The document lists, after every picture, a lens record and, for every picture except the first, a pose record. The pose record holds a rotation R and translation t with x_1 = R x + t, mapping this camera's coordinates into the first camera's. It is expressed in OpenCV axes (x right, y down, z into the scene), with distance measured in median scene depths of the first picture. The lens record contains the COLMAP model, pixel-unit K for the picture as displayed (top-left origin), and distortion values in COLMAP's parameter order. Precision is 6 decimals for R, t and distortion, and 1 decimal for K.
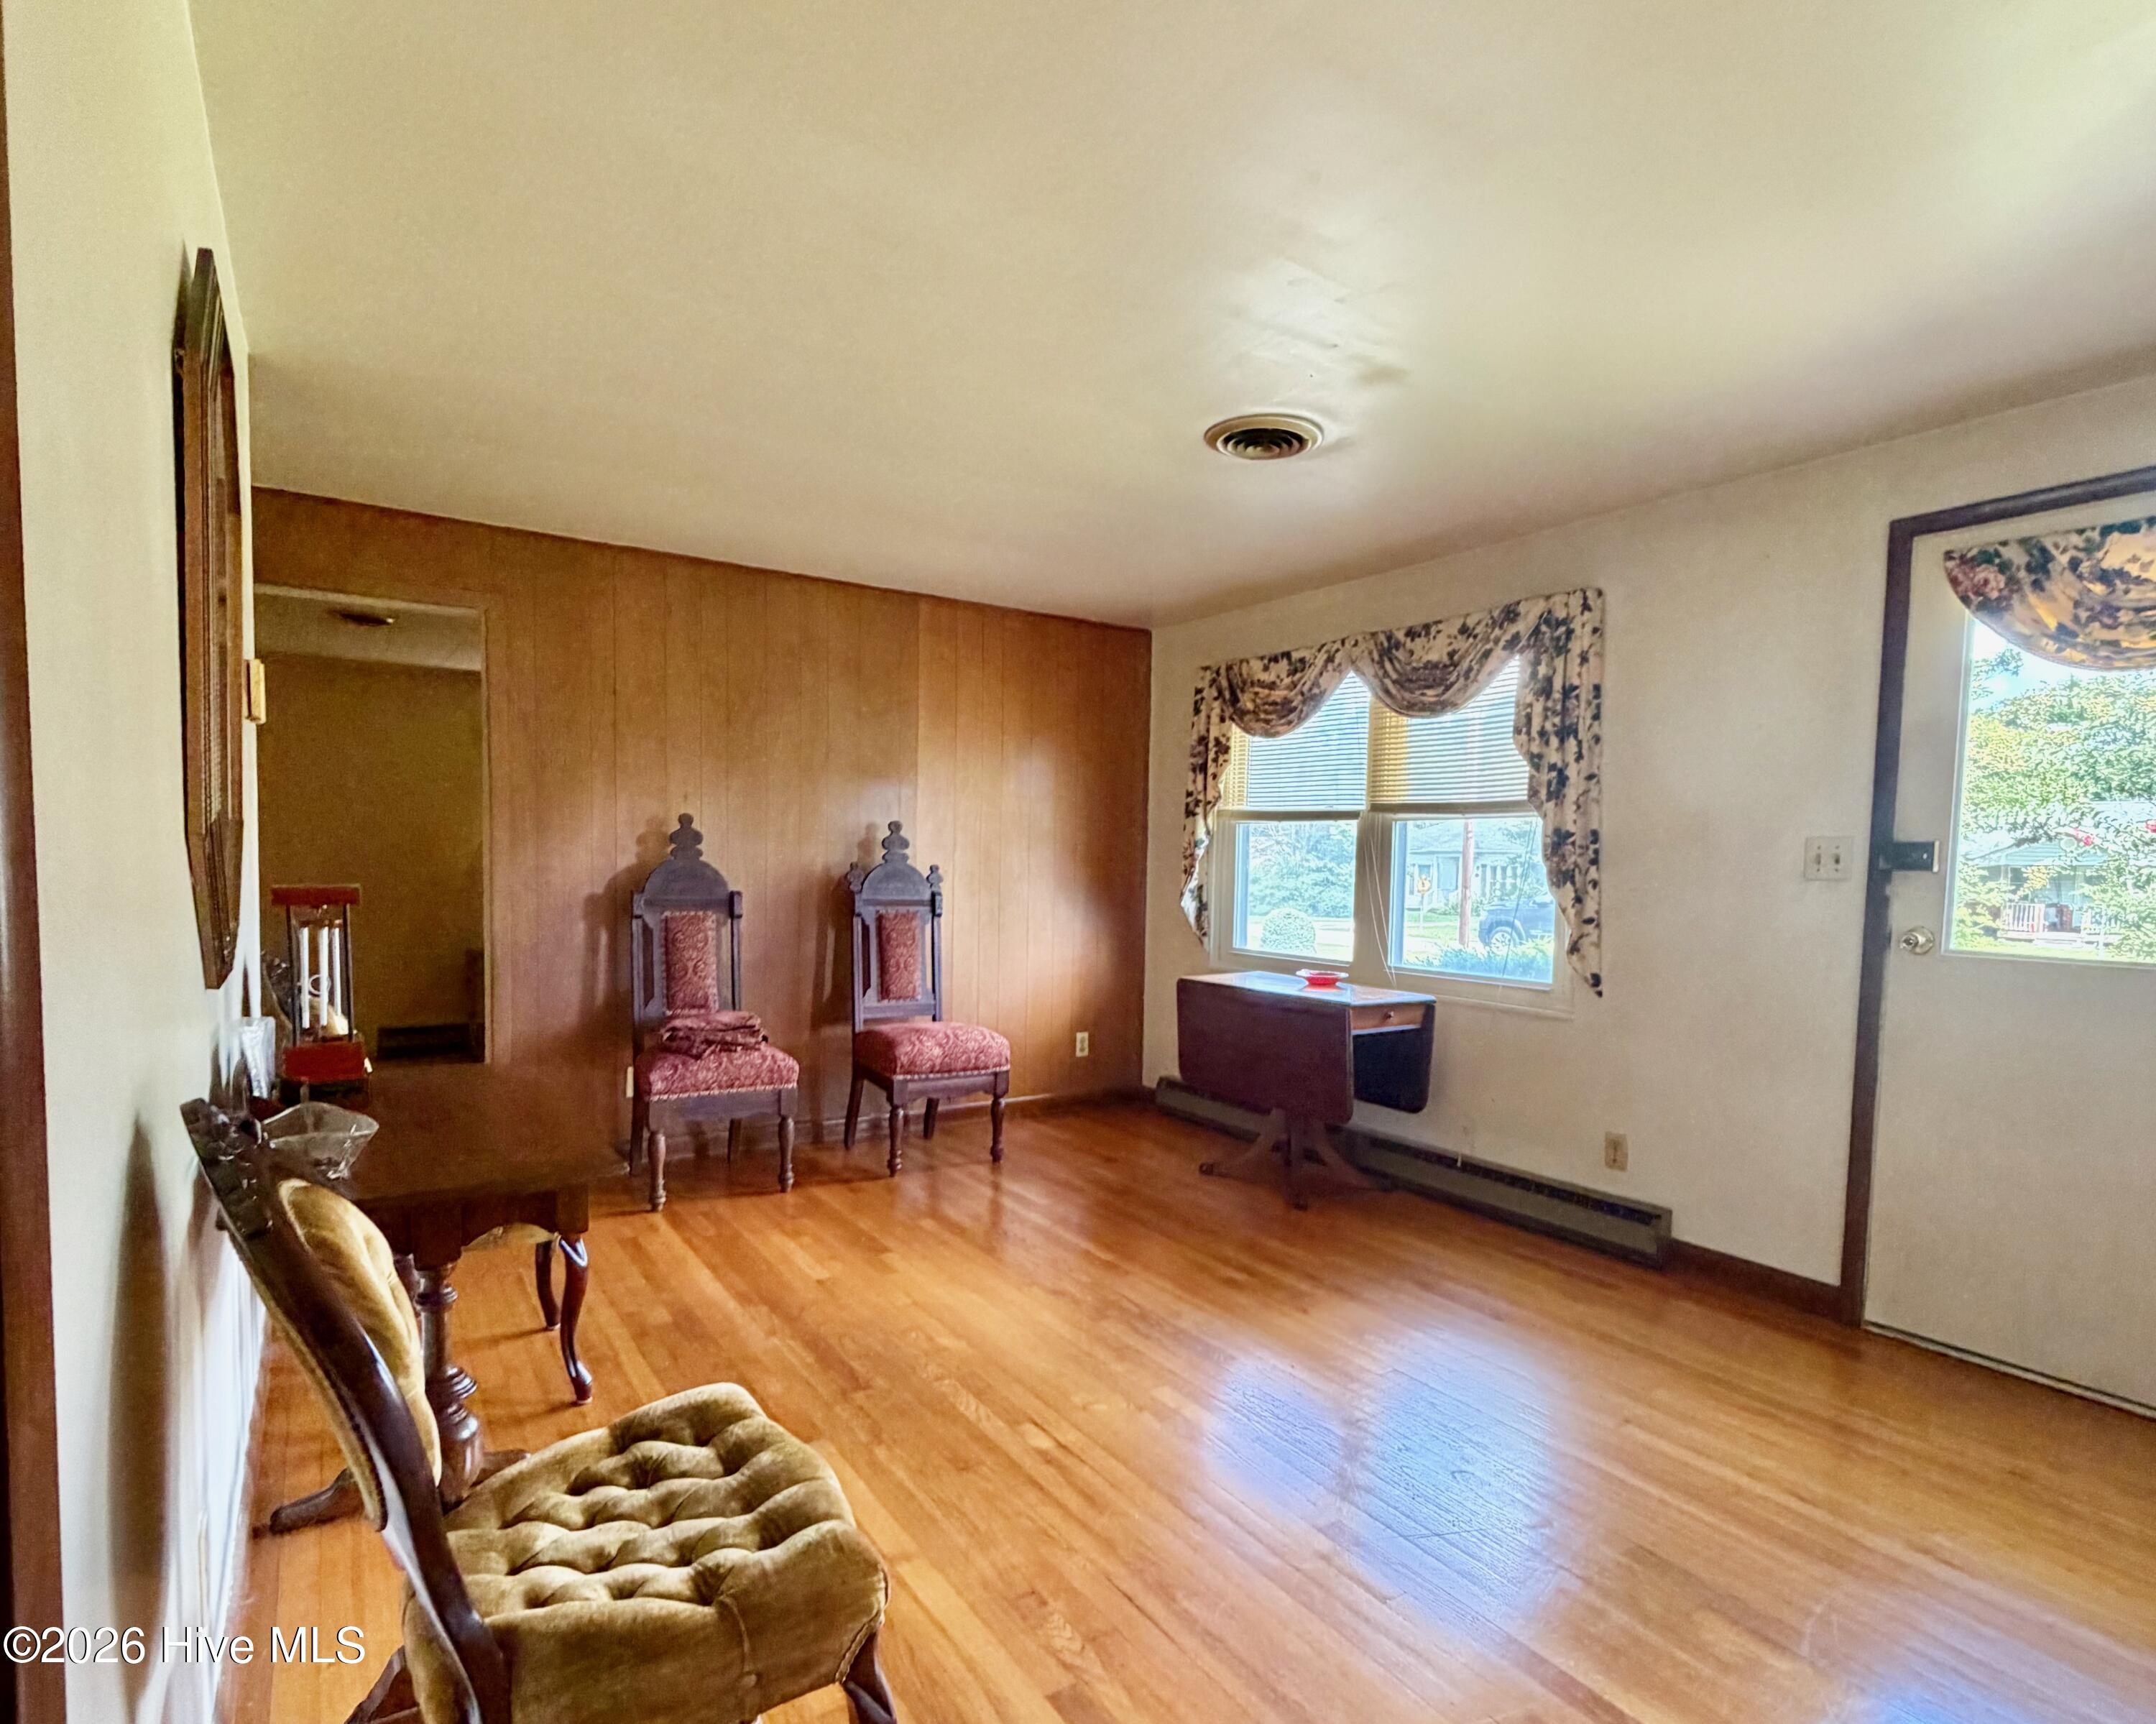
lens RADIAL K [[1143.7, 0, 1089.8], [0, 1143.7, 947.8], [0, 0, 1]] dist [-0.000253, -0.000791]
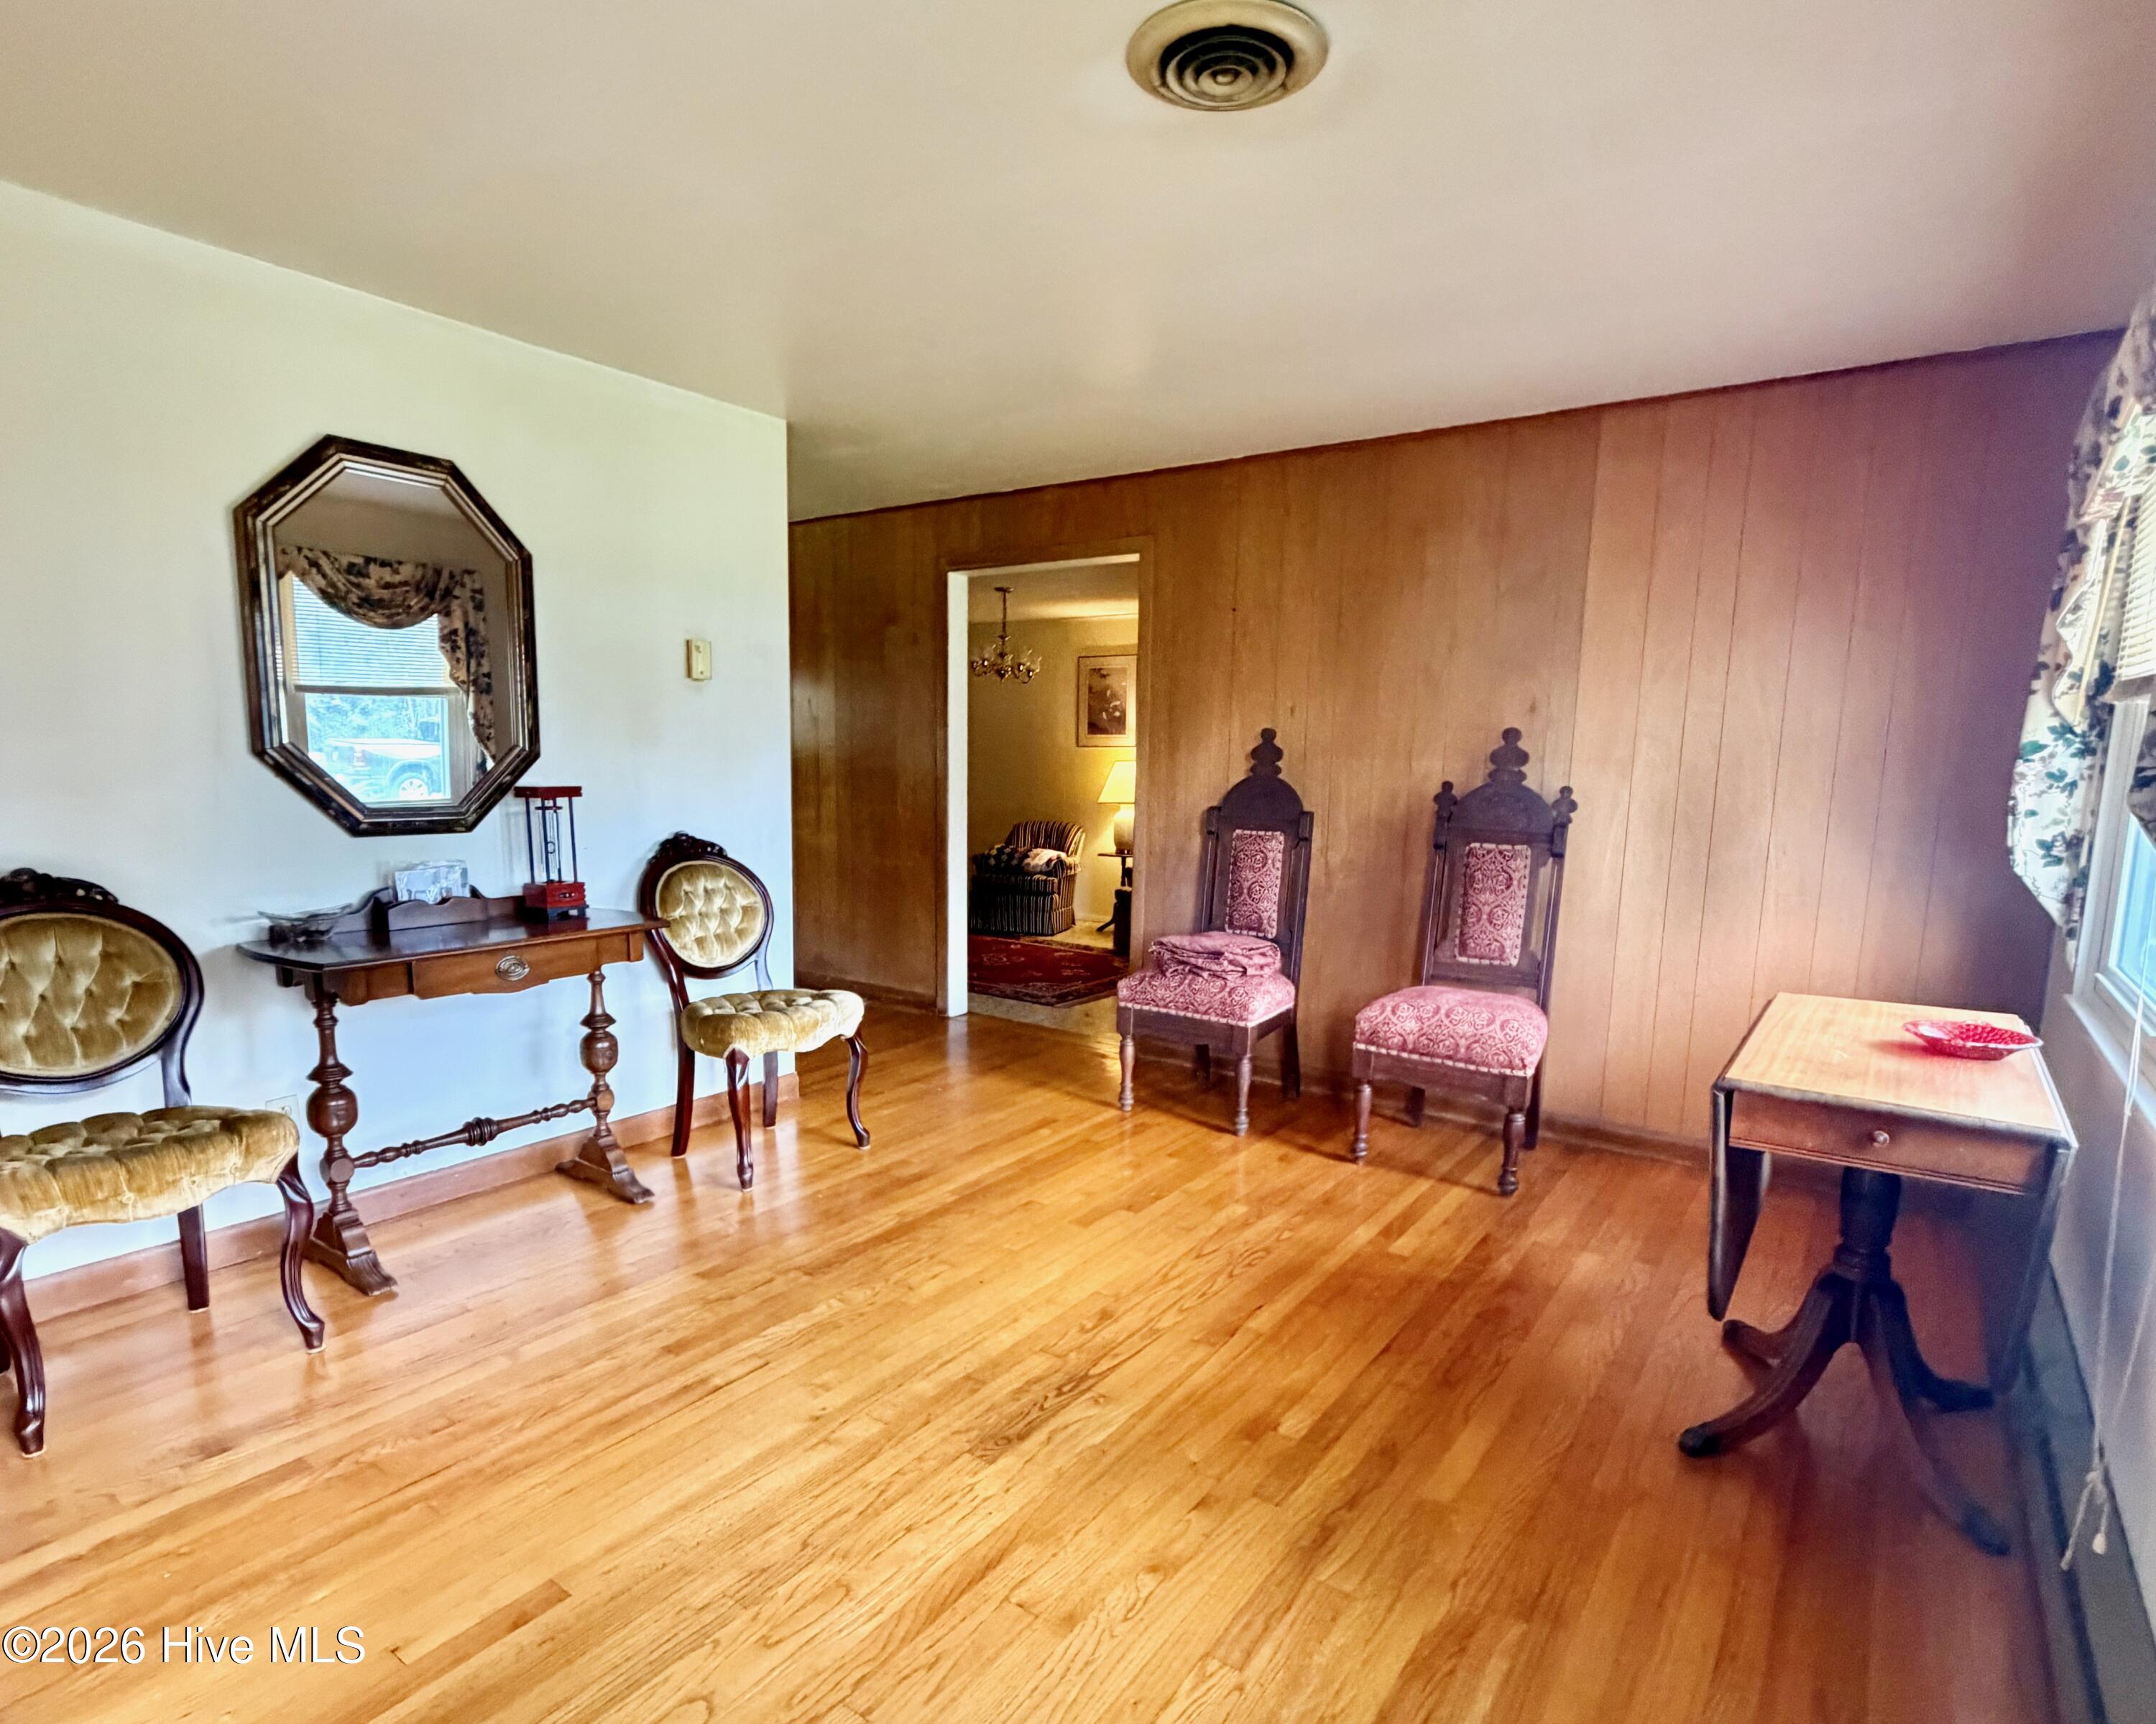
lens RADIAL K [[1143.7, 0, 1089.8], [0, 1143.7, 947.8], [0, 0, 1]] dist [-0.000253, -0.000791]
pose [[0.356334, 0.136095, -0.924394, 0.505054], [-0.082477, 0.990055, 0.113969, -0.032627], [0.930712, 0.035630, 0.364015, 0.518495]]
